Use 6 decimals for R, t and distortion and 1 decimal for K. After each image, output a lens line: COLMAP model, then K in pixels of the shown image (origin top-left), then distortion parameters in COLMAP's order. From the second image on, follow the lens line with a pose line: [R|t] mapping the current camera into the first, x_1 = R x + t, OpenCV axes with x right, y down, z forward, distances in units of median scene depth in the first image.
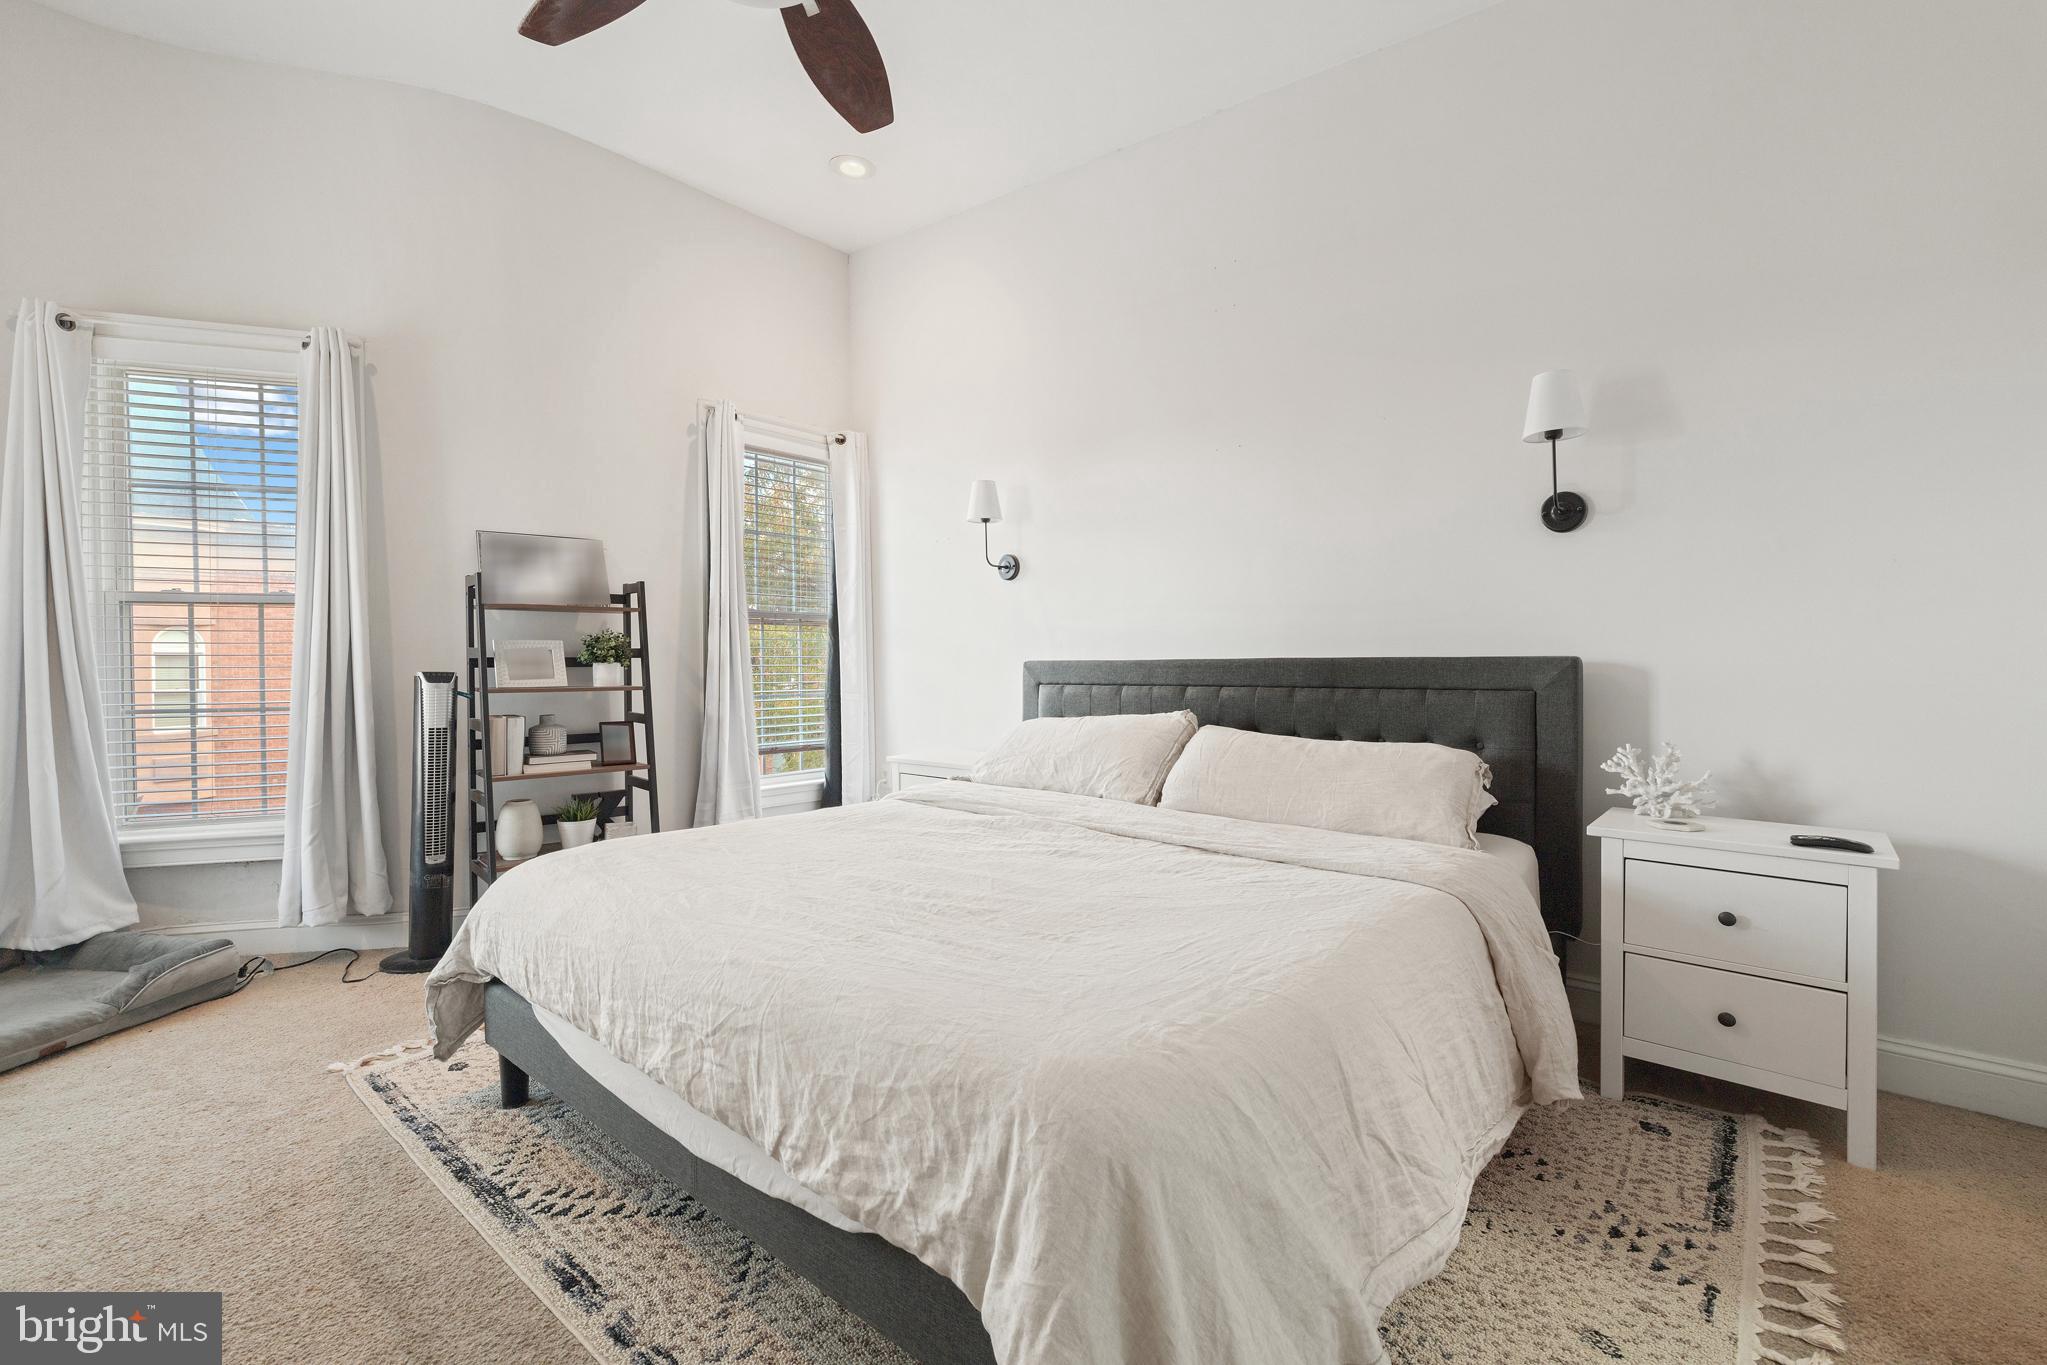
lens RADIAL K [[865.7, 0, 963.0], [0, 865.7, 675.9], [0, 0, 1]] dist [-0.003082, 0.004148]
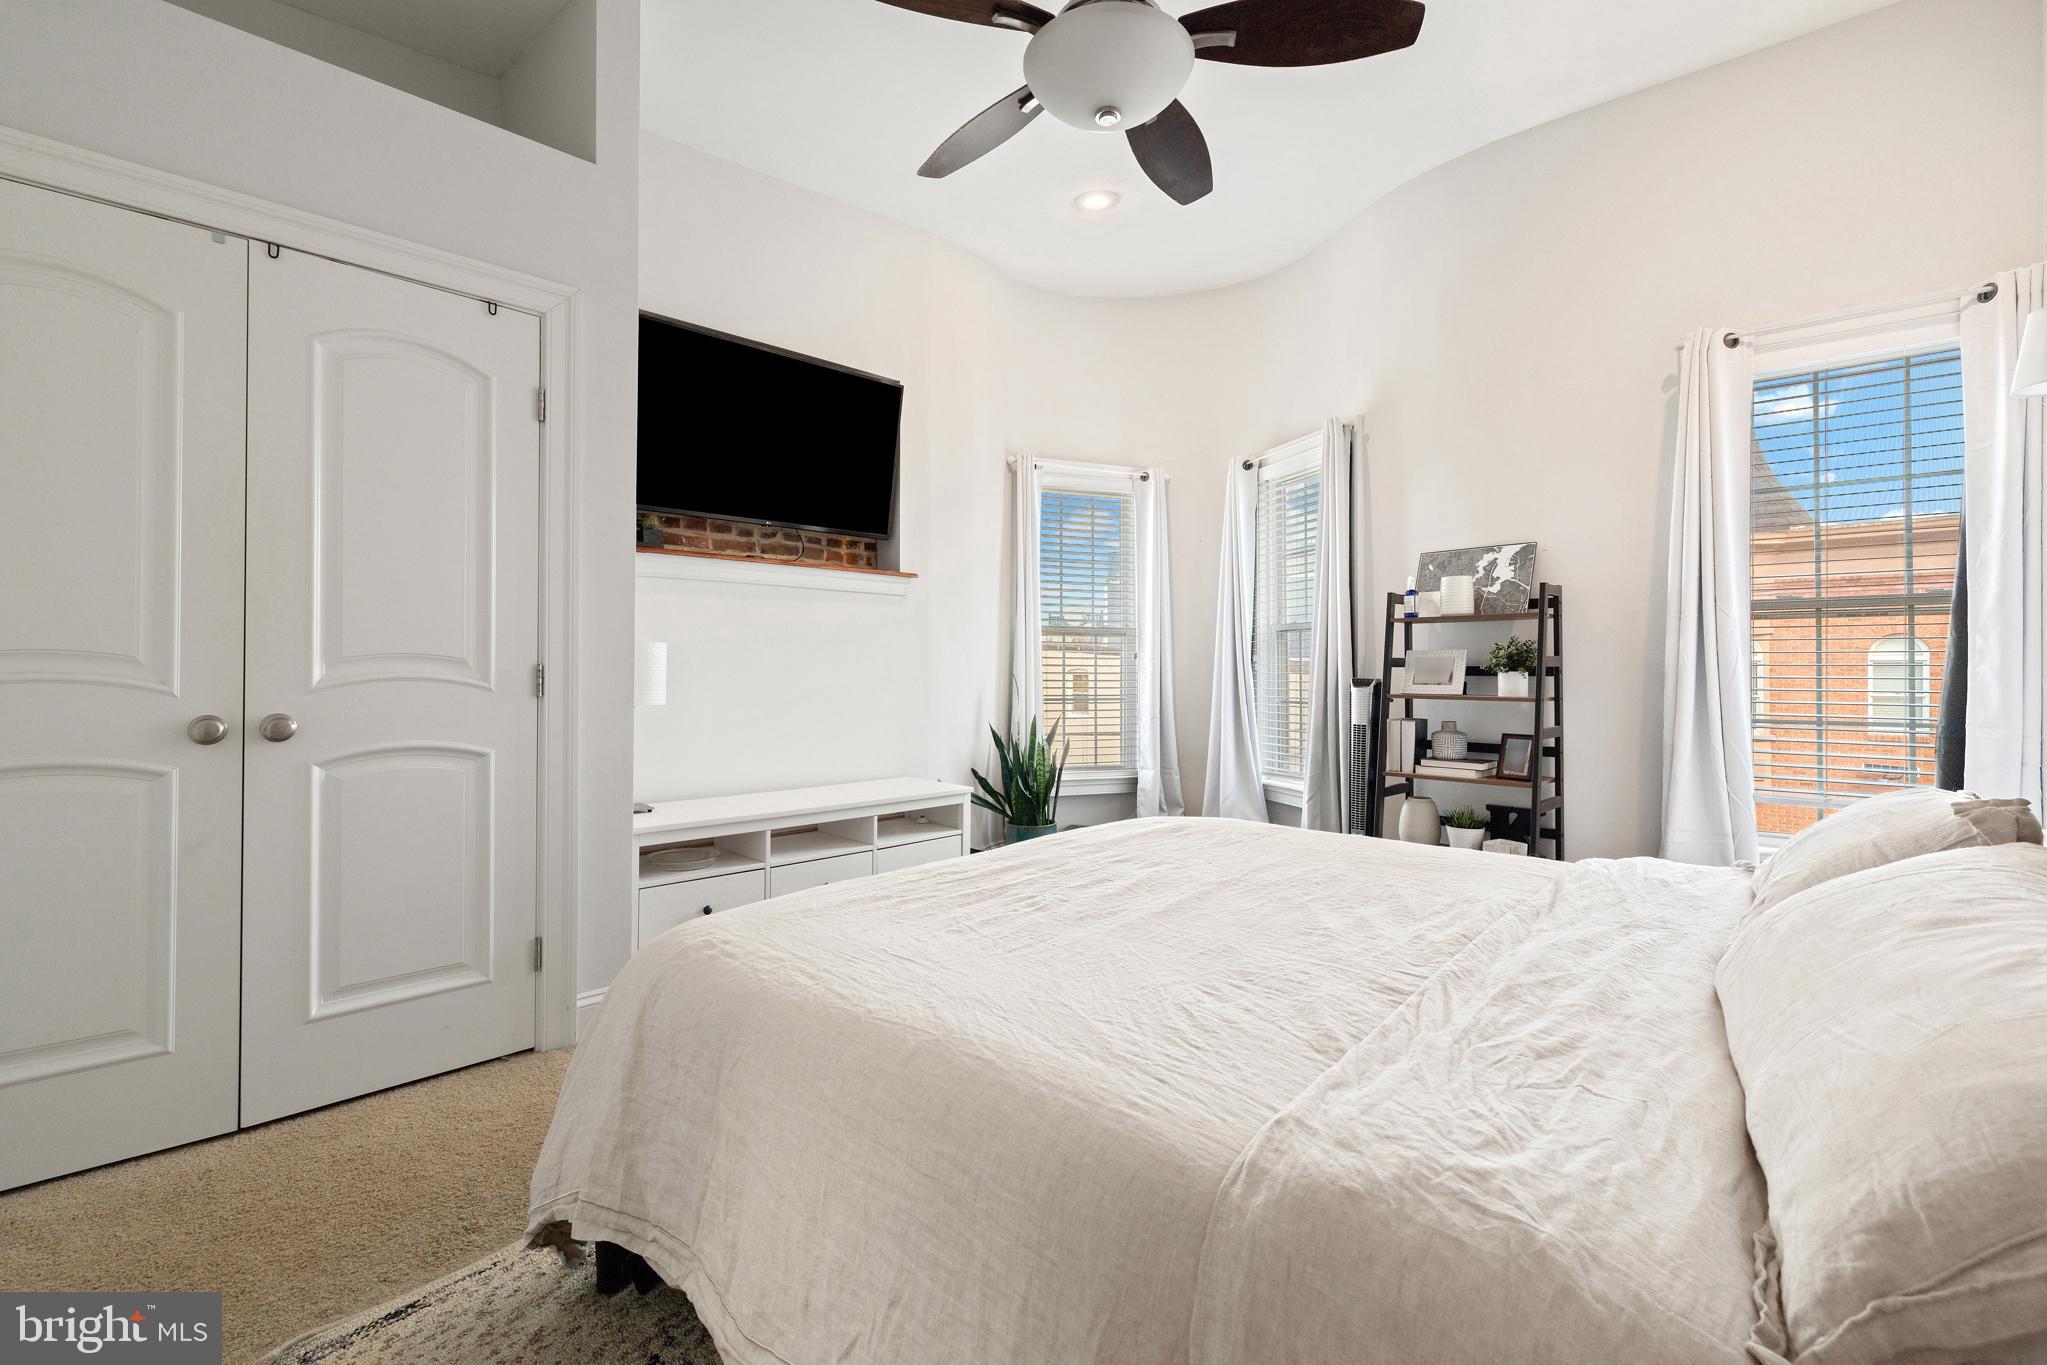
lens RADIAL K [[900.1, 0, 1022.2], [0, 900.1, 666.0], [0, 0, 1]] dist [-0.000912, 0.000110]
pose [[0.031079, -0.000387, -0.999517, 0.568679], [-0.022164, 0.999754, -0.001076, -0.008820], [0.999271, 0.022186, 0.031063, 0.433792]]
